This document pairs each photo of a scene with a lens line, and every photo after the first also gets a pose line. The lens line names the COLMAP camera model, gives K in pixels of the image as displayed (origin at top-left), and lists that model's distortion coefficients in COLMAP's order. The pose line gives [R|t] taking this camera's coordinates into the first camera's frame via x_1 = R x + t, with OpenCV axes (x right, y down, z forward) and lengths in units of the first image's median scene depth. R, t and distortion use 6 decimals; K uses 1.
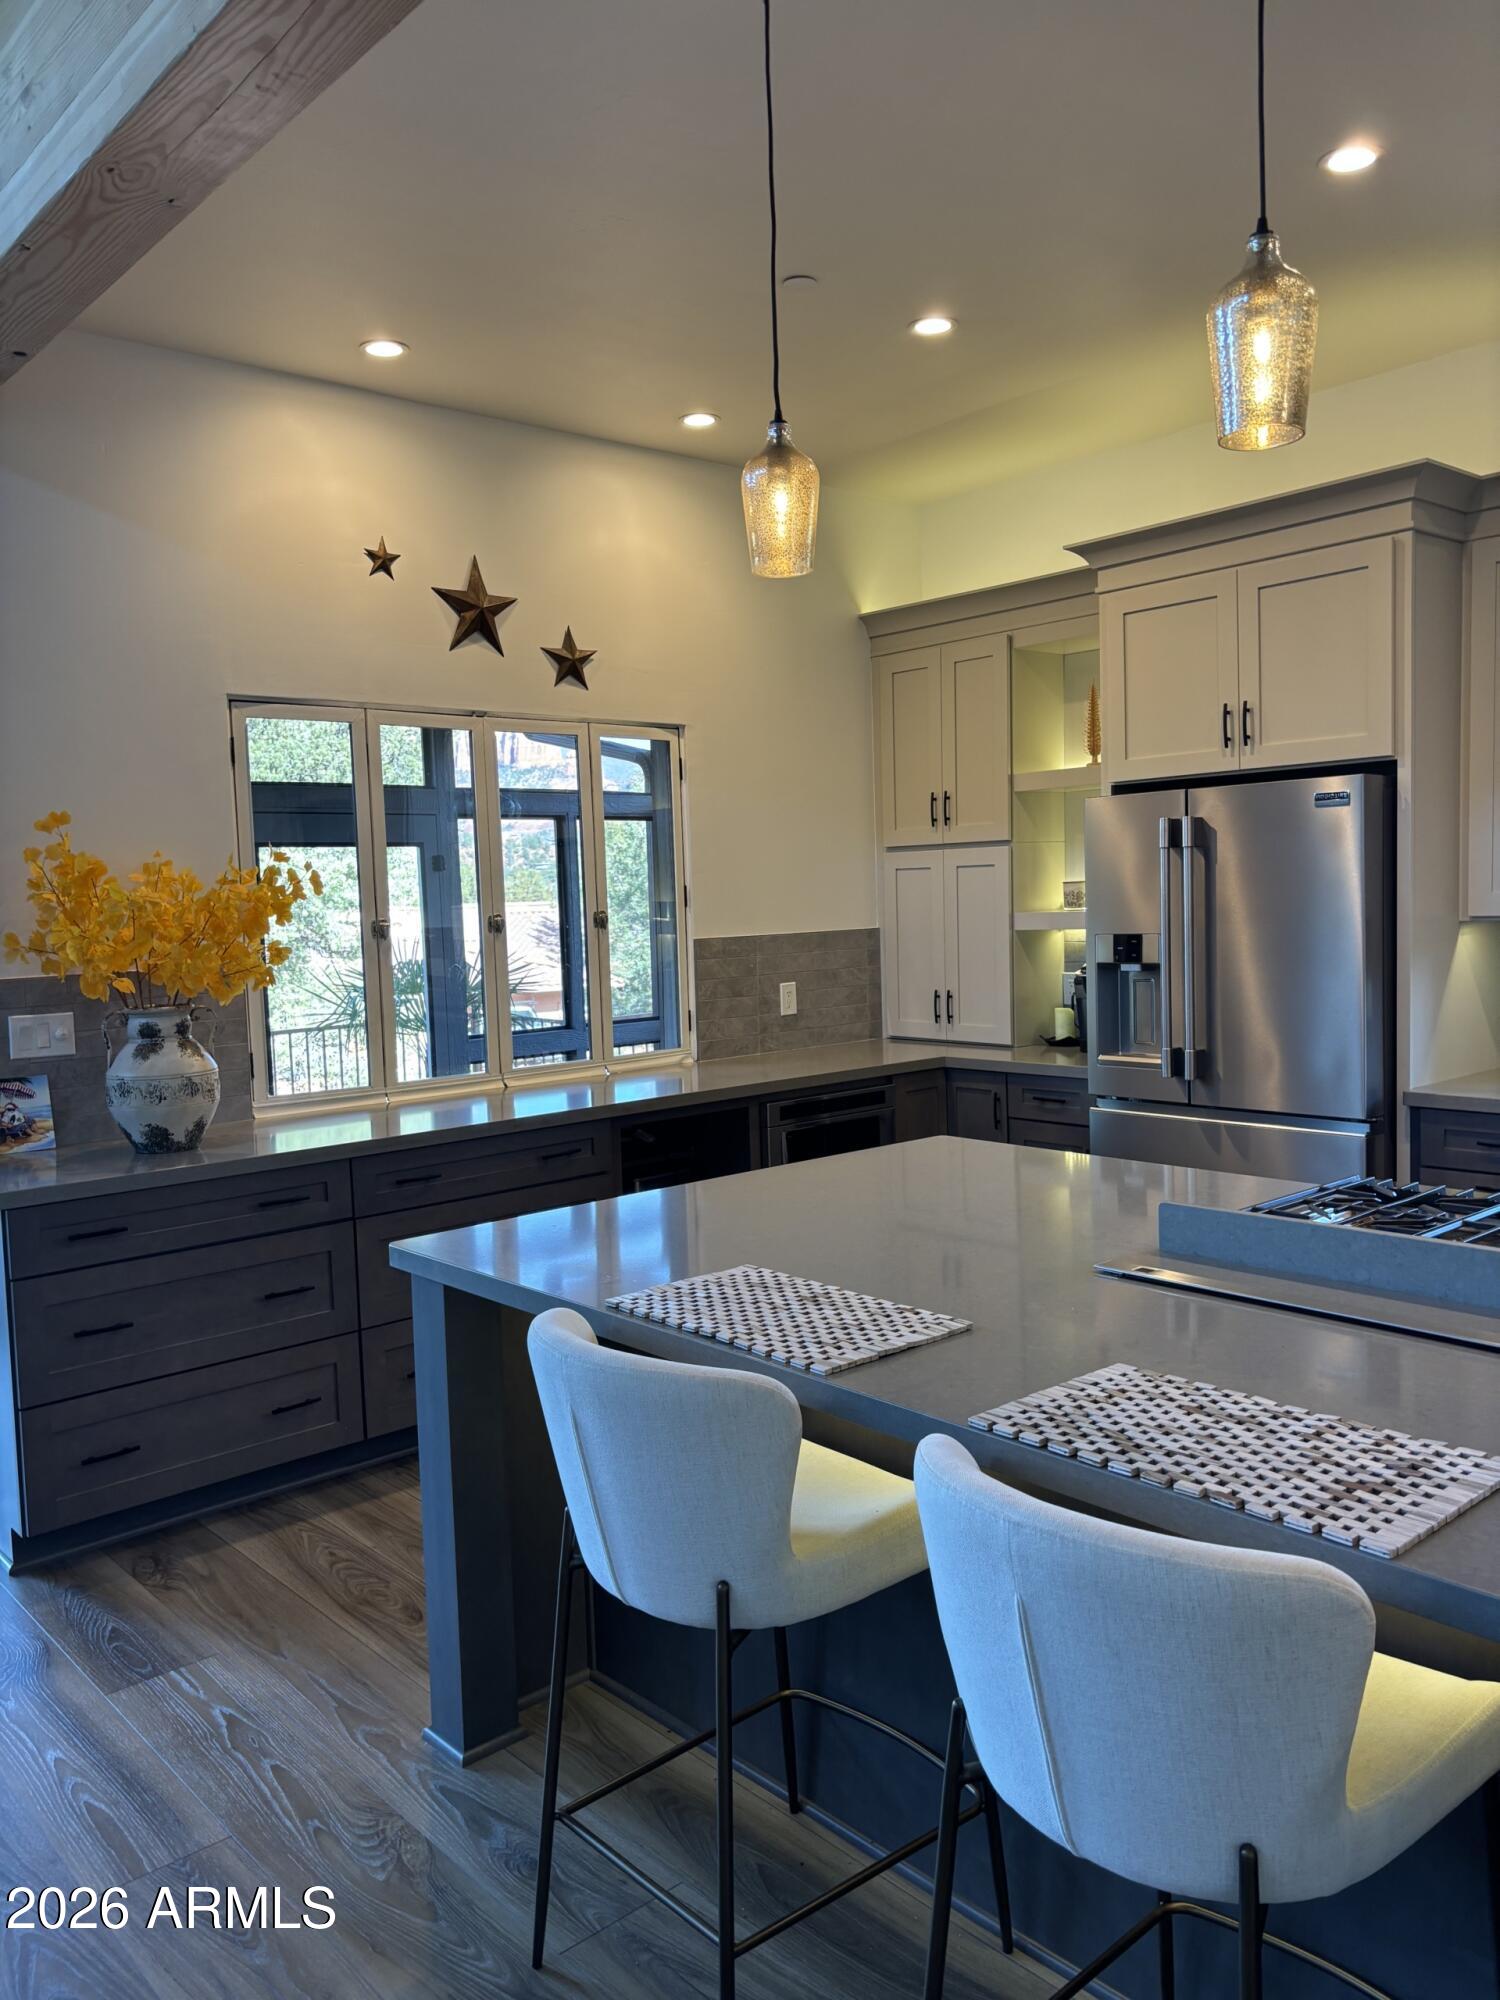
lens RADIAL K [[1506.0, 0, 749.9], [0, 1506.0, 1003.9], [0, 0, 1]] dist [0.022382, -0.019413]
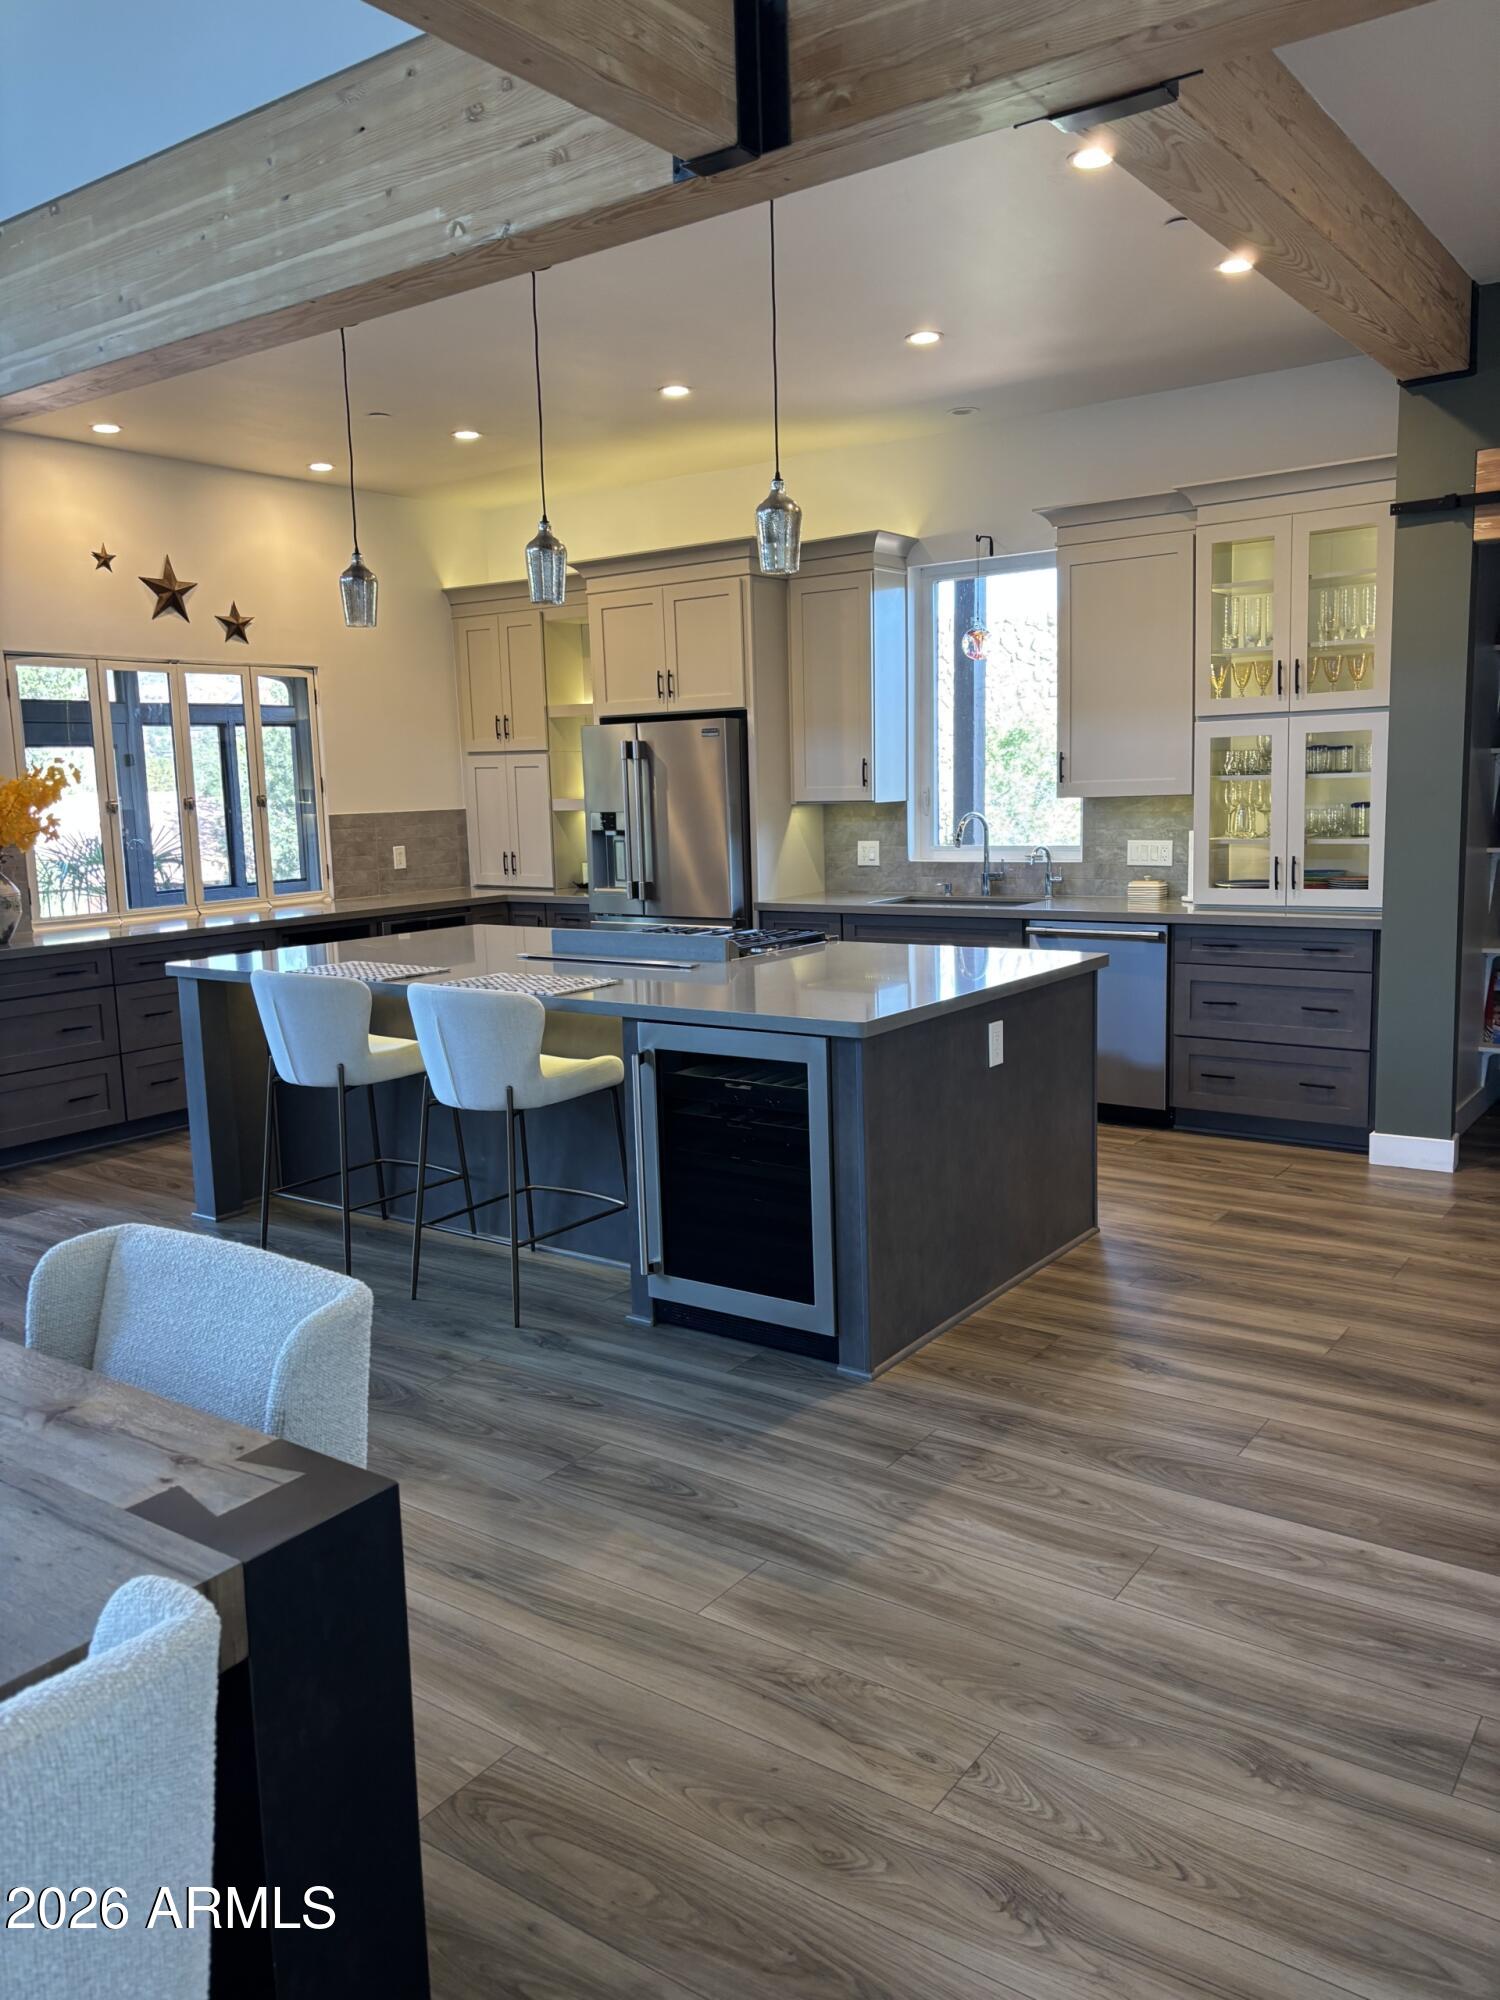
lens RADIAL K [[1506.0, 0, 755.5], [0, 1506.0, 1000.4], [0, 0, 1]] dist [0.022382, -0.019413]
pose [[0.973710, -0.026378, 0.226259, 0.032015], [0.010481, 0.997409, 0.071176, 0.039296], [-0.227550, -0.066933, 0.971463, -0.575214]]
